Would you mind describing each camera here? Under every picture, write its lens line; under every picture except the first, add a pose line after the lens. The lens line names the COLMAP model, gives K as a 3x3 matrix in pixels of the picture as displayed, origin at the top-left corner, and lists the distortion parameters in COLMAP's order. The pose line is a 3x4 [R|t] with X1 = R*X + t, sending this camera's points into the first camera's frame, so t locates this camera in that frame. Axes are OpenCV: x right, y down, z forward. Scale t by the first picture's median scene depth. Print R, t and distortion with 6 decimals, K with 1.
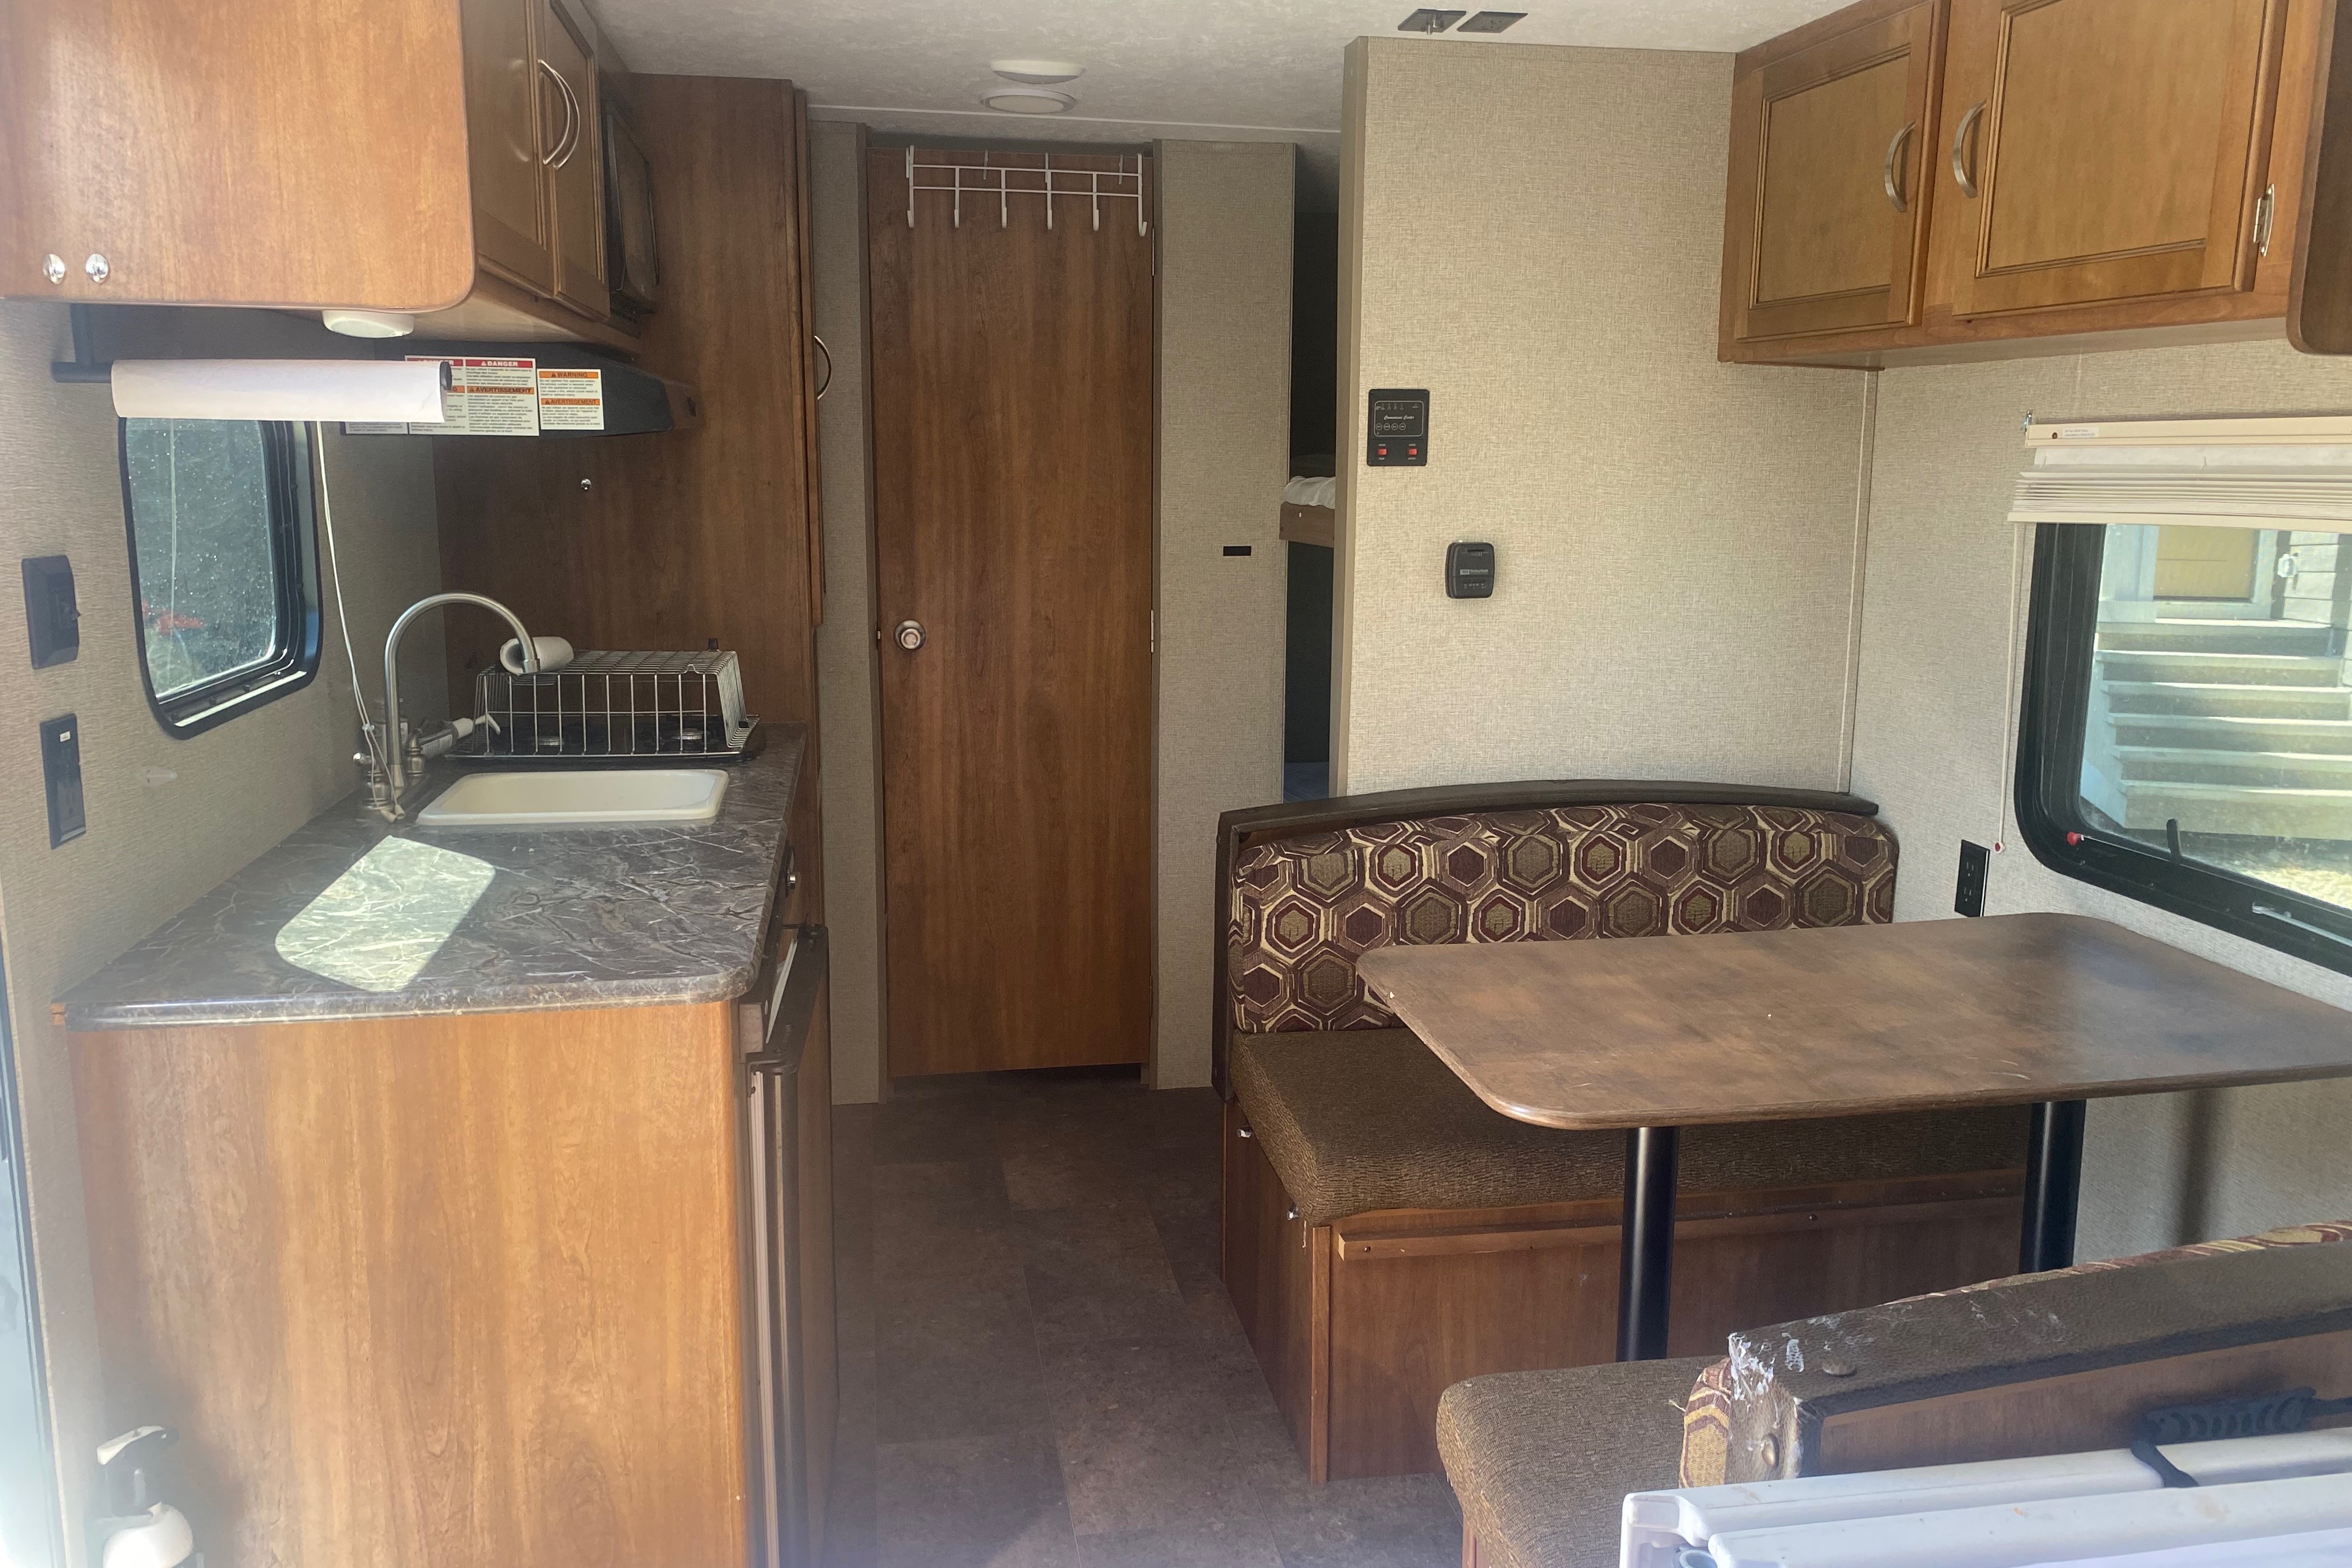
lens RADIAL K [[1683.7, 0, 1179.6], [0, 1683.7, 746.1], [0, 0, 1]] dist [0.002957, -0.138840]
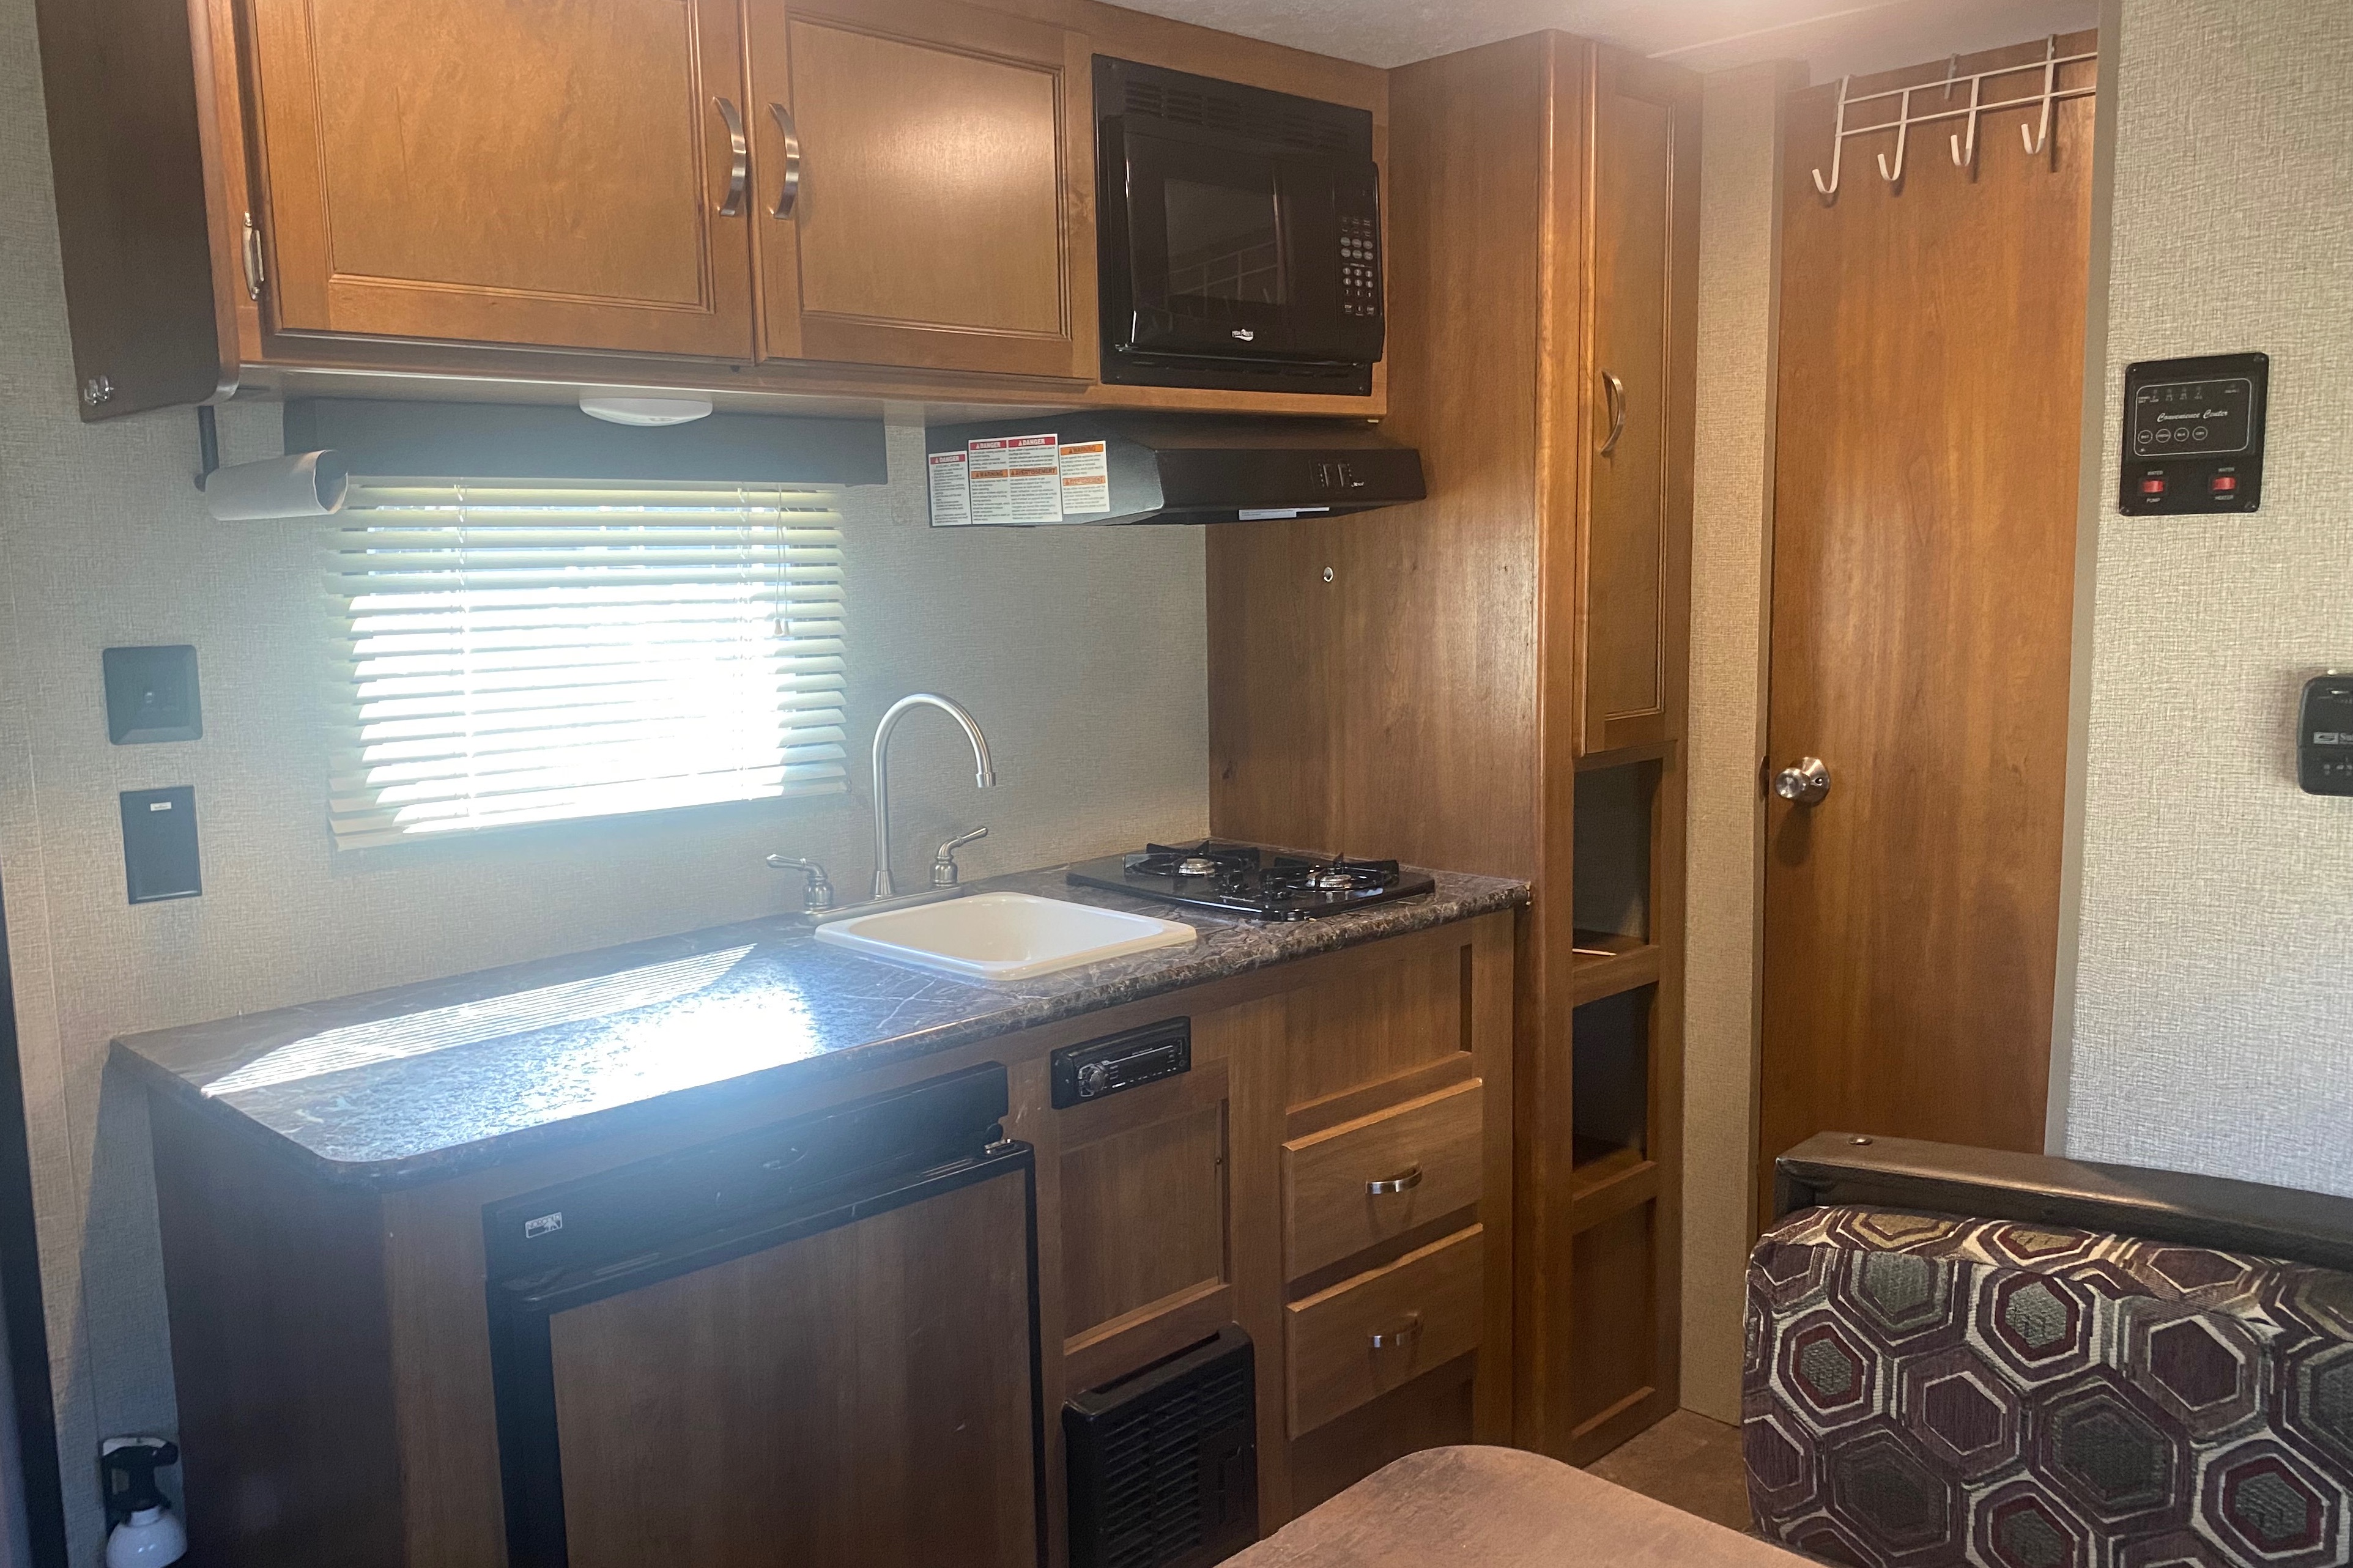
lens RADIAL K [[1837.5, 0, 1176.5], [0, 1837.5, 784.0], [0, 0, 1]] dist [-0.001697, -0.011963]
pose [[0.563687, 0.079397, -0.822163, 0.414536], [-0.107672, 0.993939, 0.022164, -0.069531], [0.818940, 0.076030, 0.568820, 0.468186]]
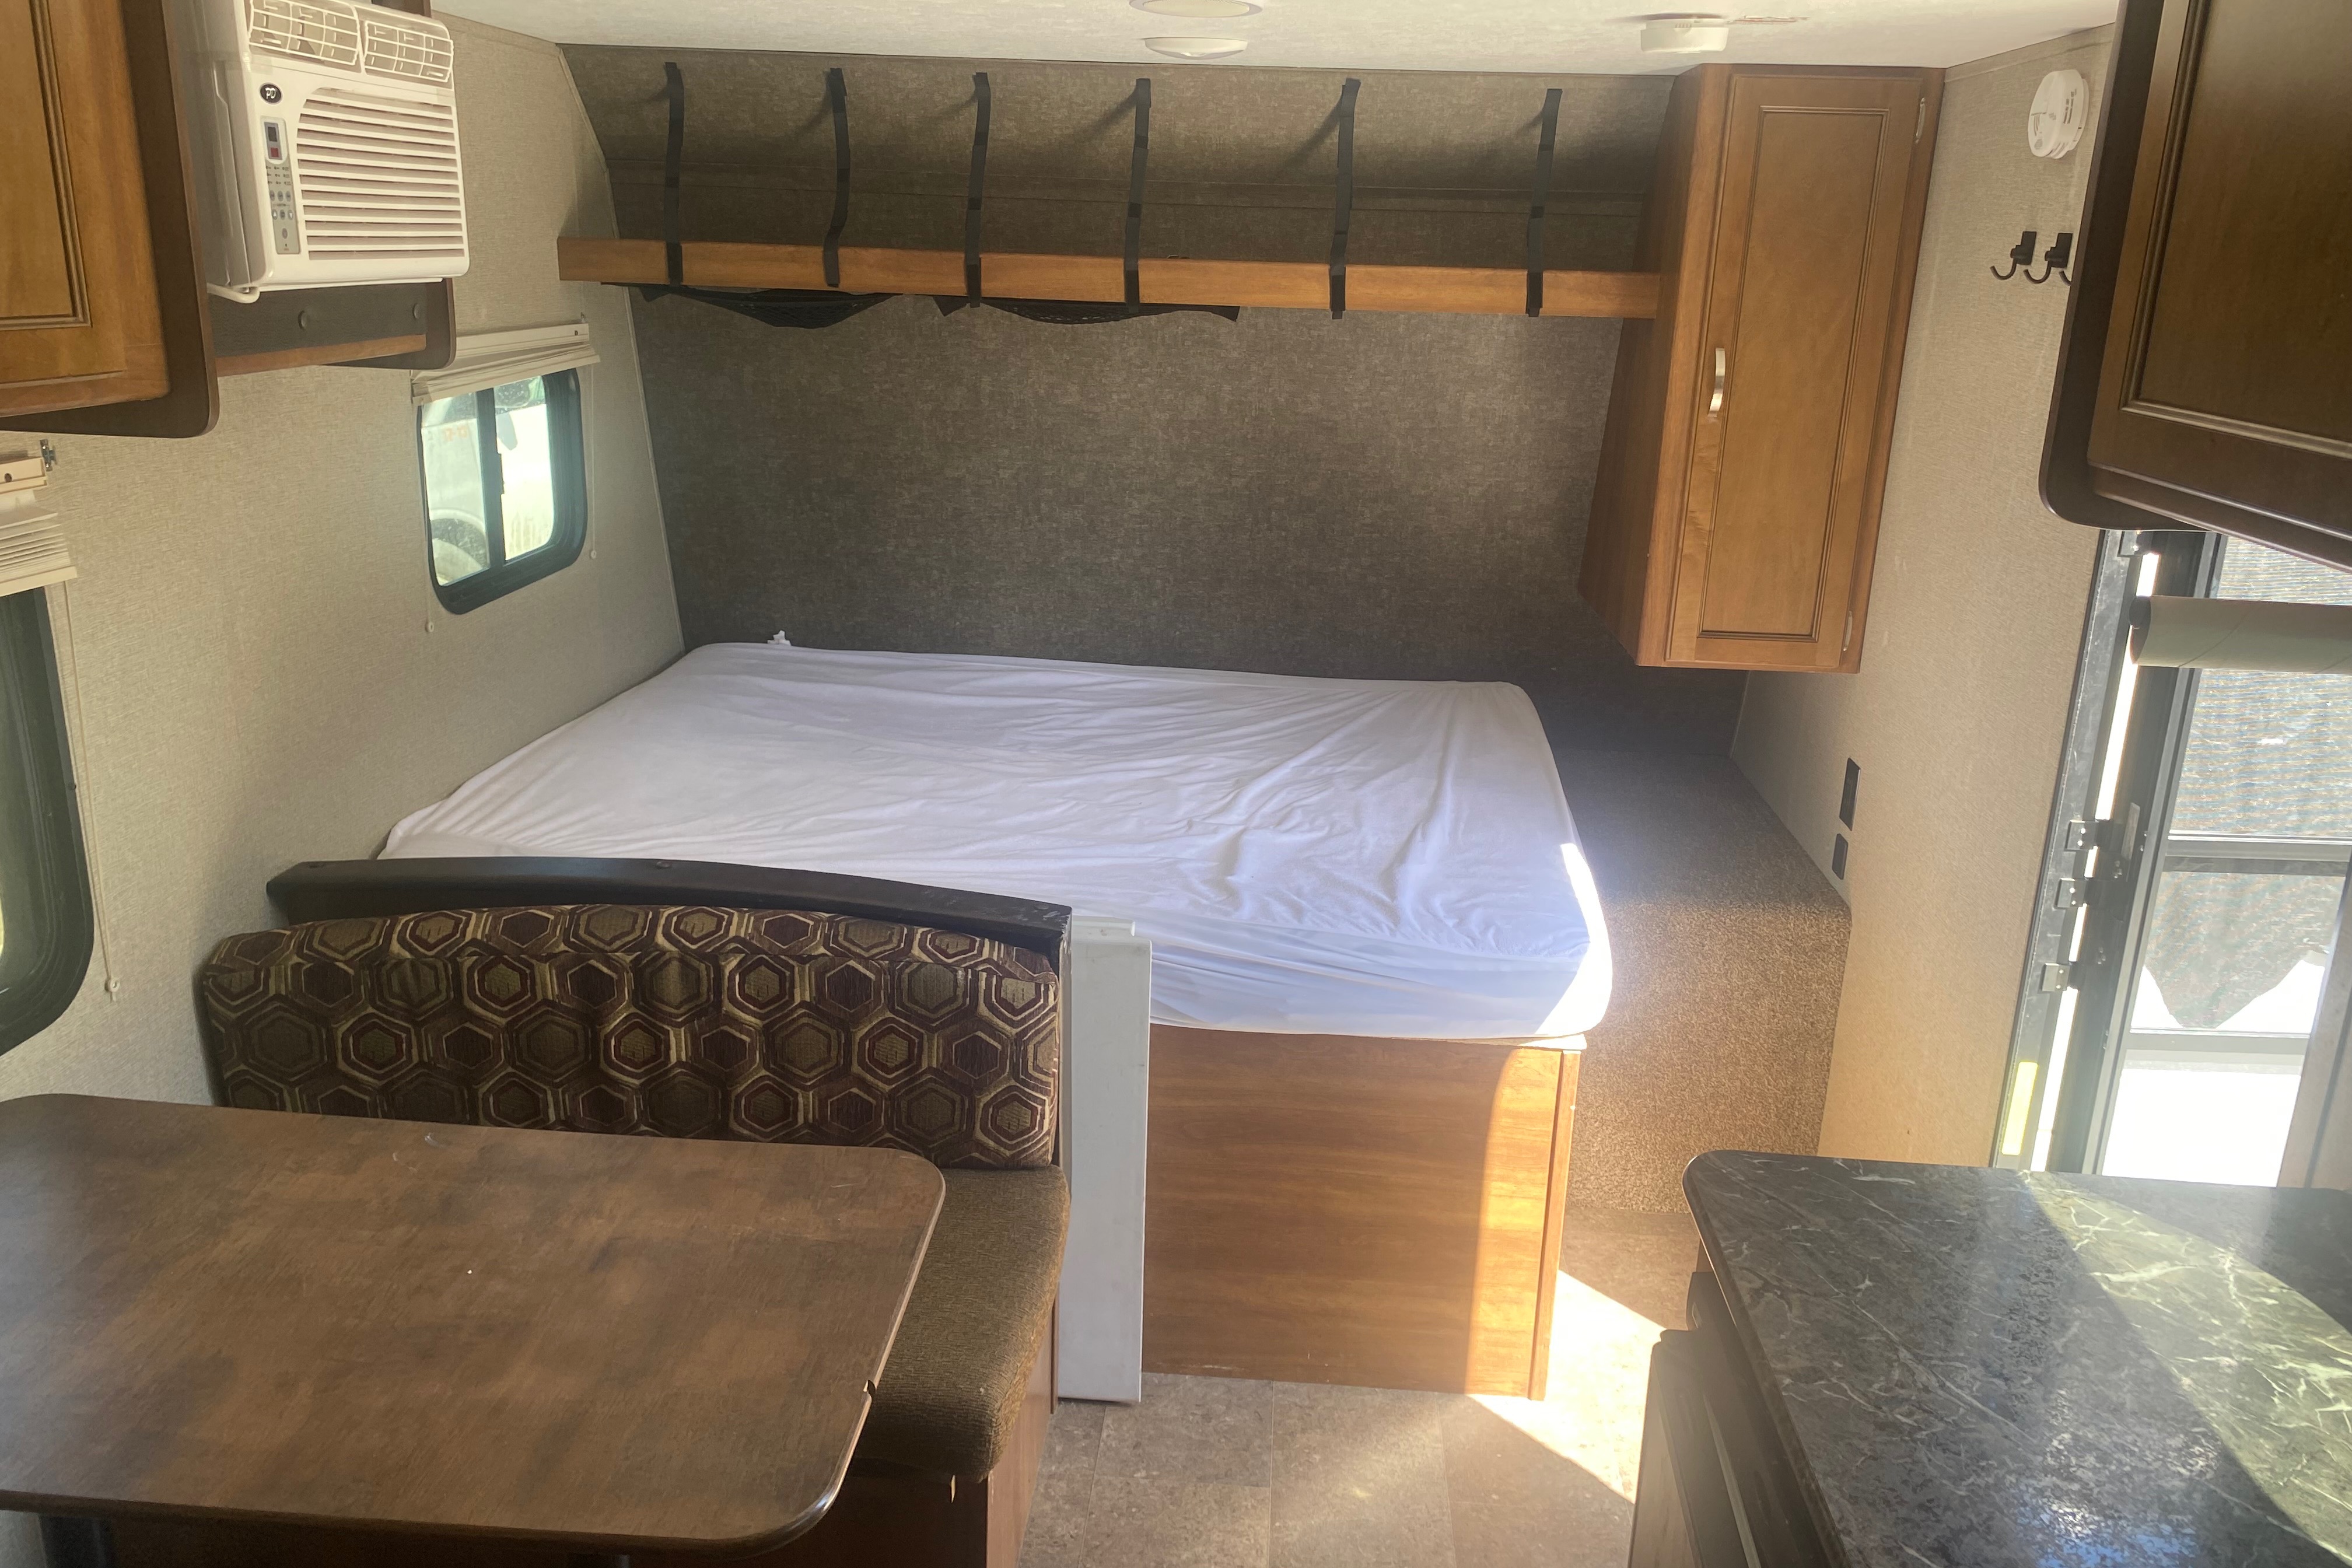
lens RADIAL K [[1683.7, 0, 1179.6], [0, 1683.7, 746.1], [0, 0, 1]] dist [0.002957, -0.138840]
pose [[-0.972736, -0.096328, 0.210965, -0.093326], [0.000997, 0.907915, 0.419154, -0.294020], [-0.231915, 0.407936, -0.883065, 1.097005]]
